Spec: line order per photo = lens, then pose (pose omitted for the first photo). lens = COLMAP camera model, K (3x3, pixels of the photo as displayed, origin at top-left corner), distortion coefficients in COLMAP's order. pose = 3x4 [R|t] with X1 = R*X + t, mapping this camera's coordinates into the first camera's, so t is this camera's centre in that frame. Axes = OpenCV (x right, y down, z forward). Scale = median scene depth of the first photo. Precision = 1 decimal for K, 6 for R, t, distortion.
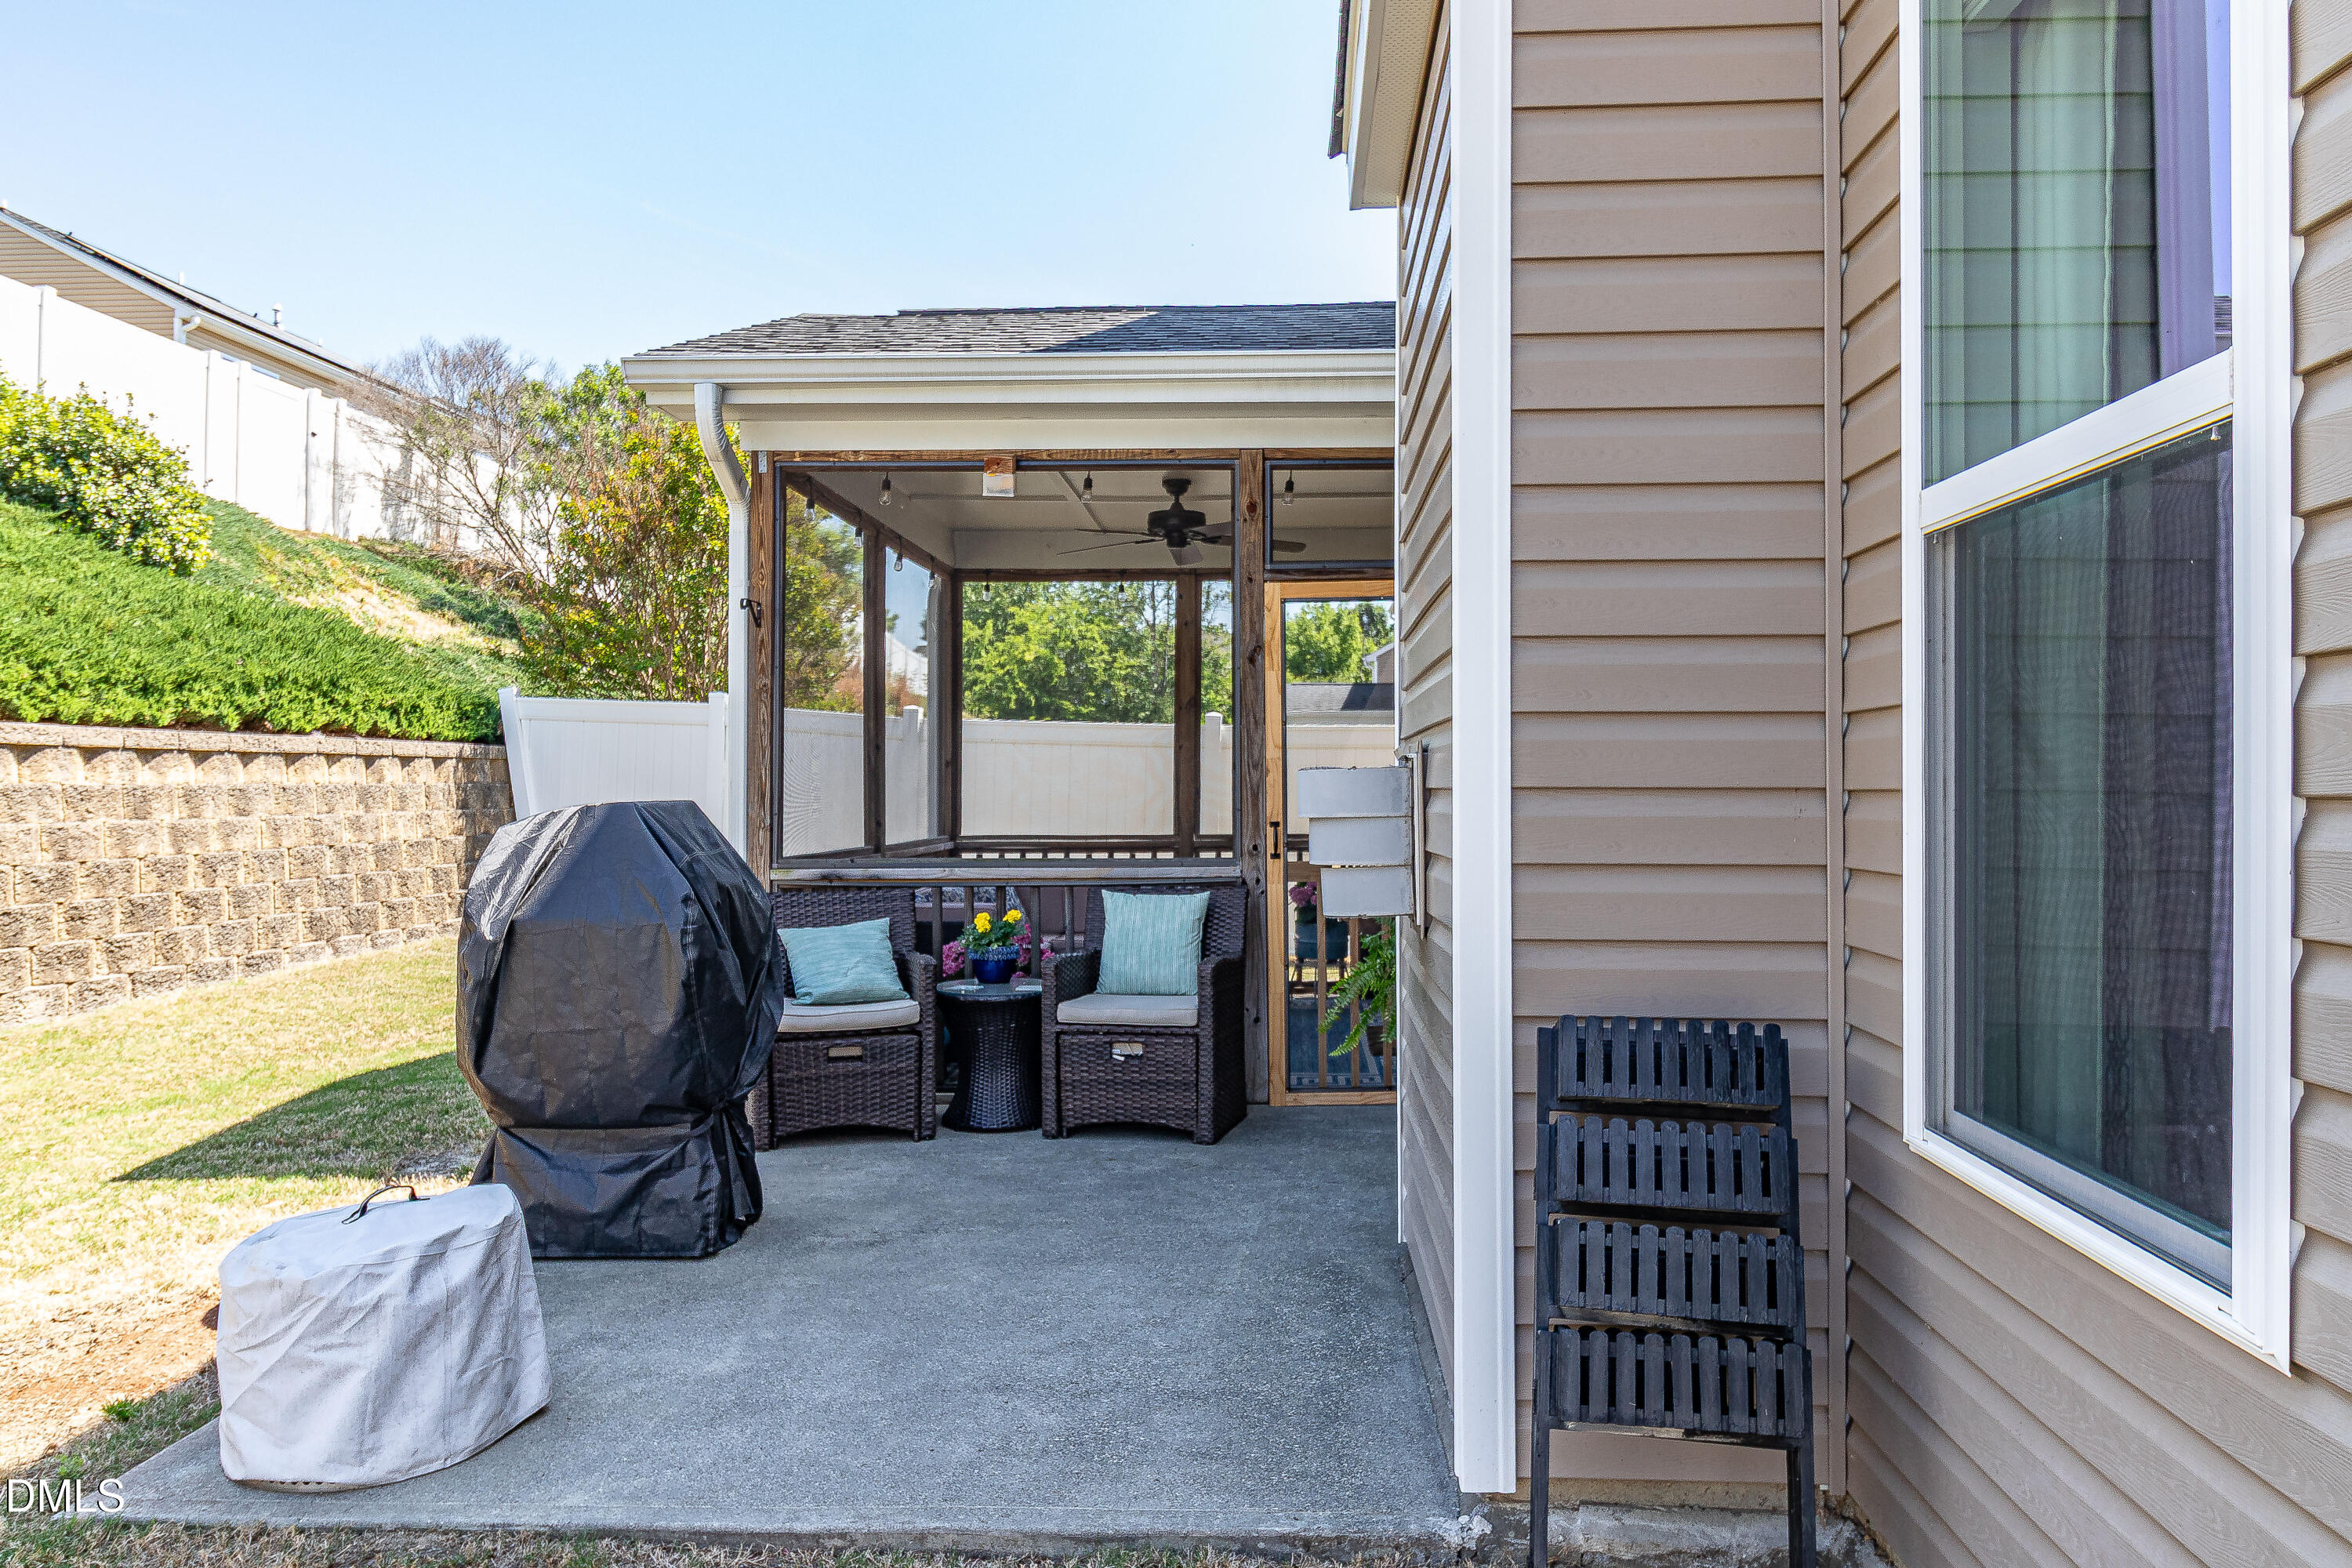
lens RADIAL K [[1683.8, 0, 1175.9], [0, 1683.8, 778.7], [0, 0, 1]] dist [0.003149, -0.002930]
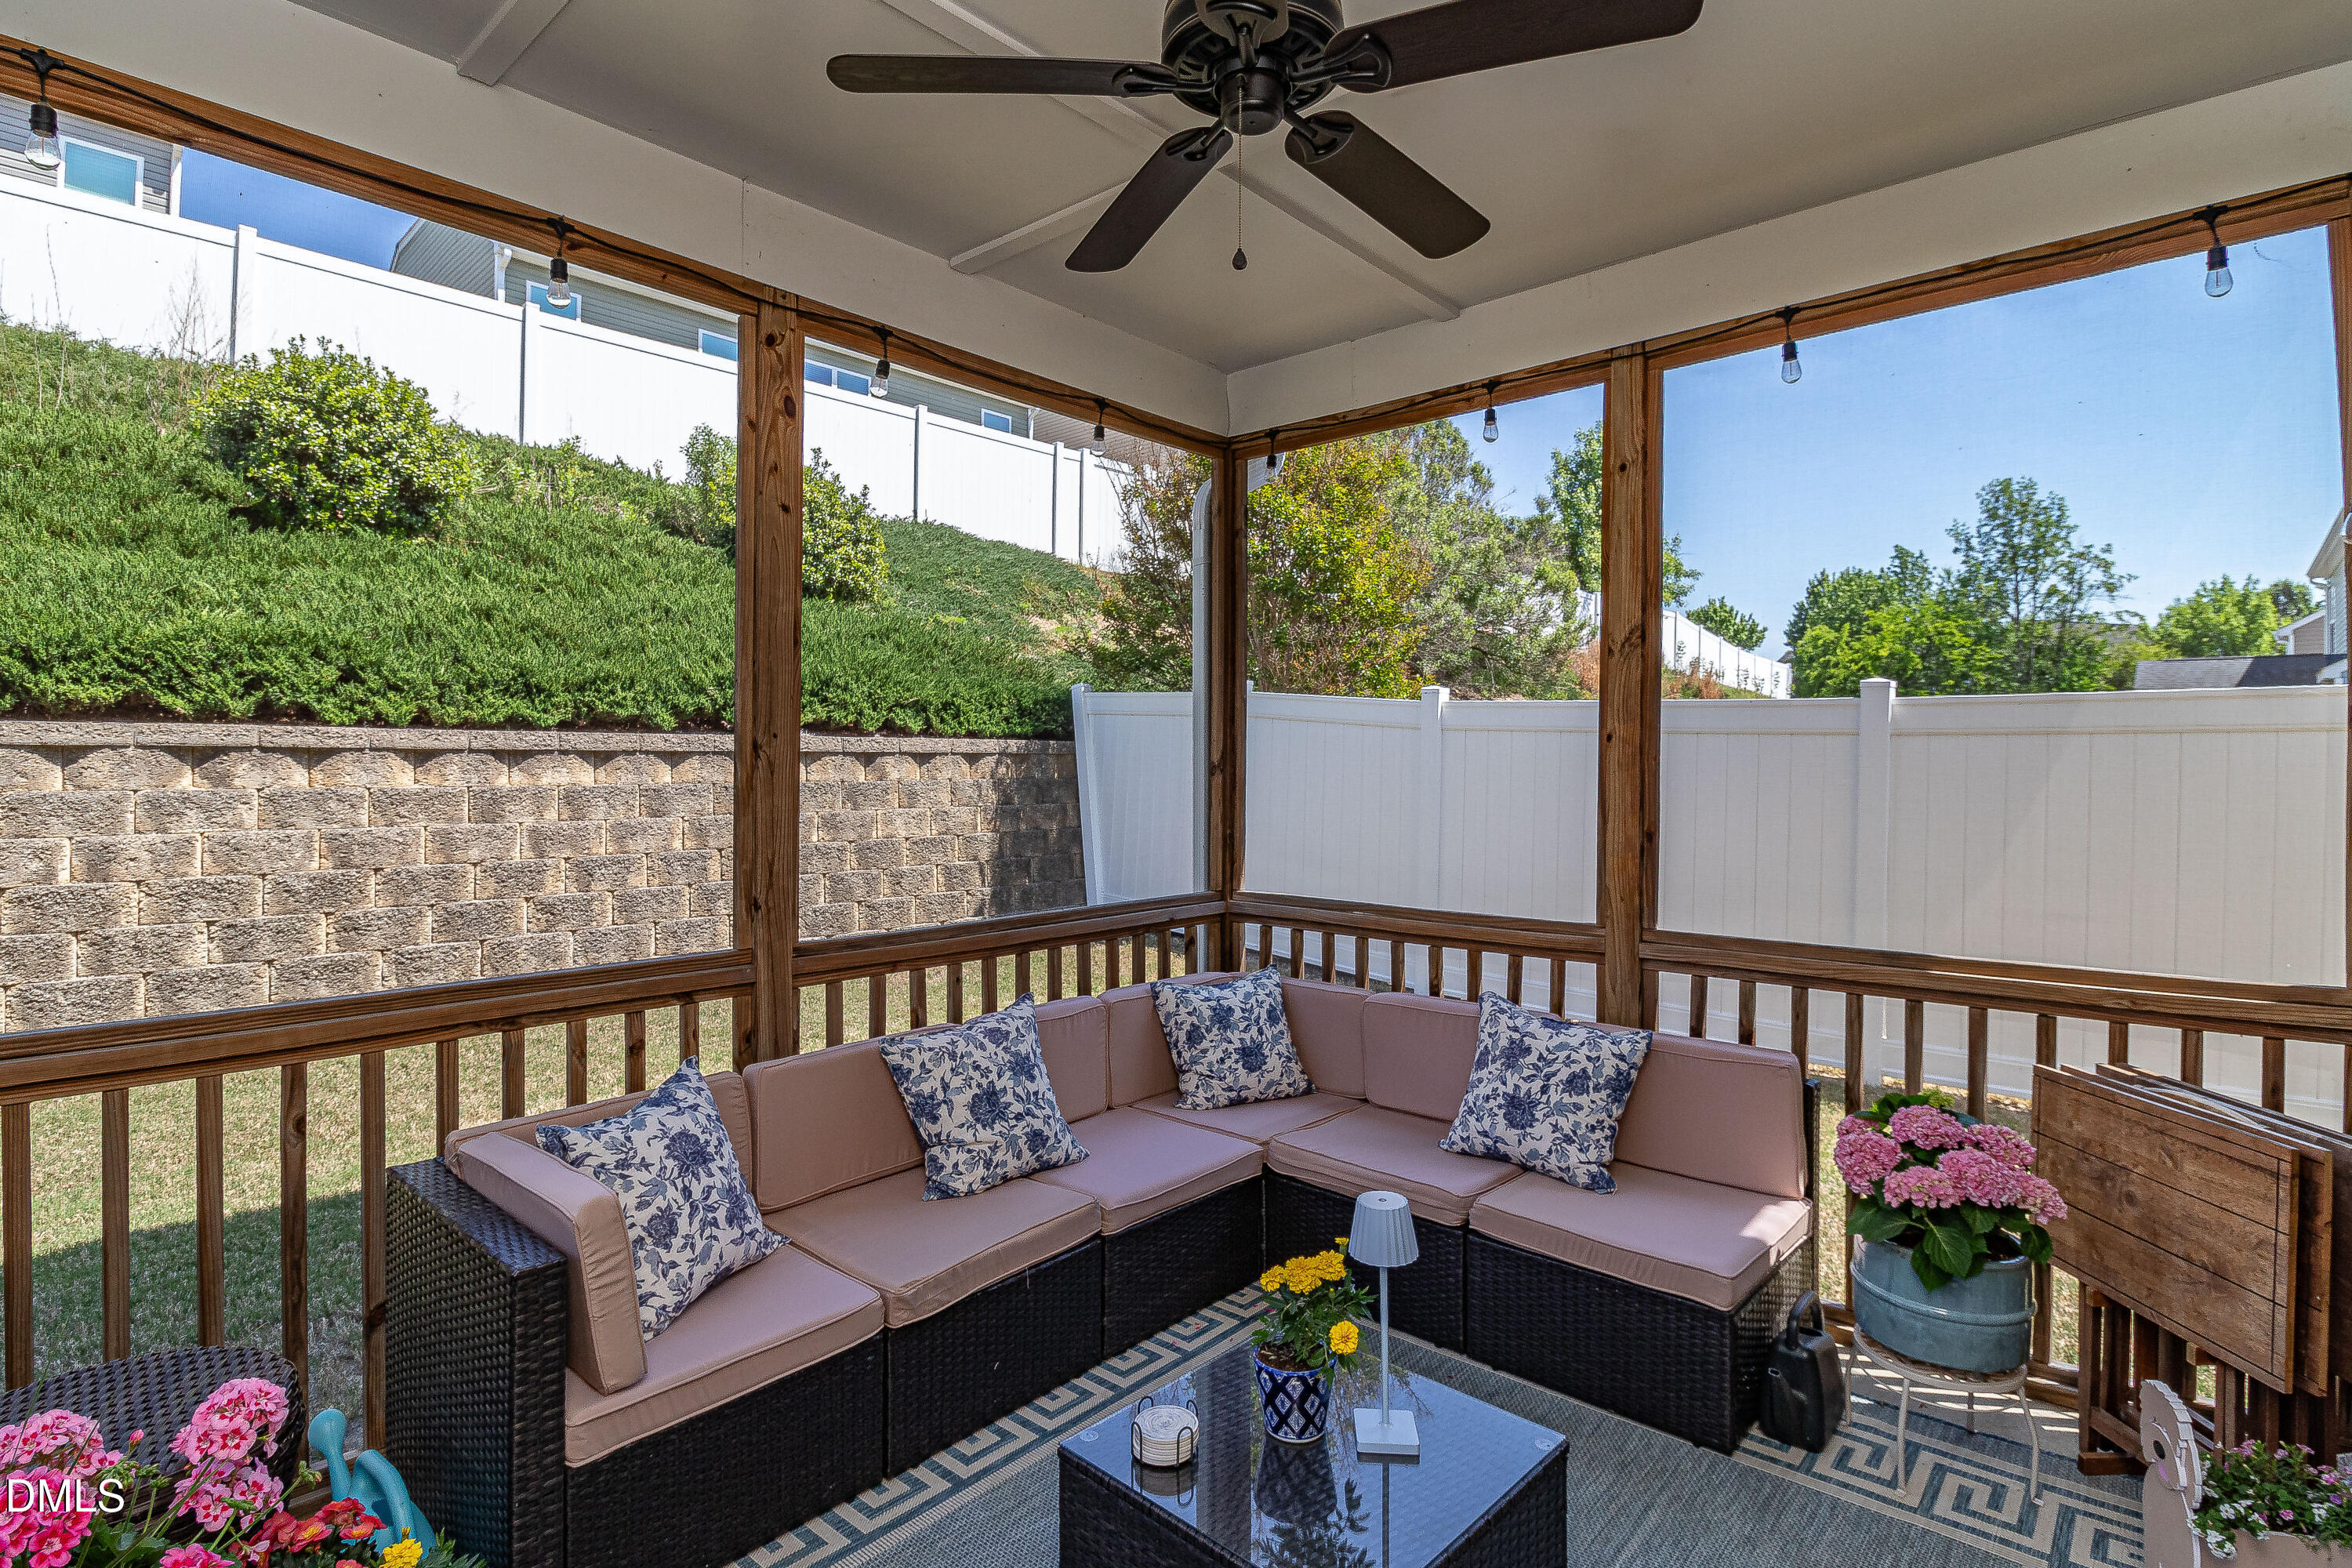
lens RADIAL K [[1140.1, 0, 1200.2], [0, 1140.1, 760.4], [0, 0, 1]] dist [-0.007699, -0.002823]
pose [[0.792437, 0.003981, -0.609941, 0.100626], [-0.001591, 0.999989, 0.004460, -0.013759], [0.609952, -0.002564, 0.792434, 0.636697]]
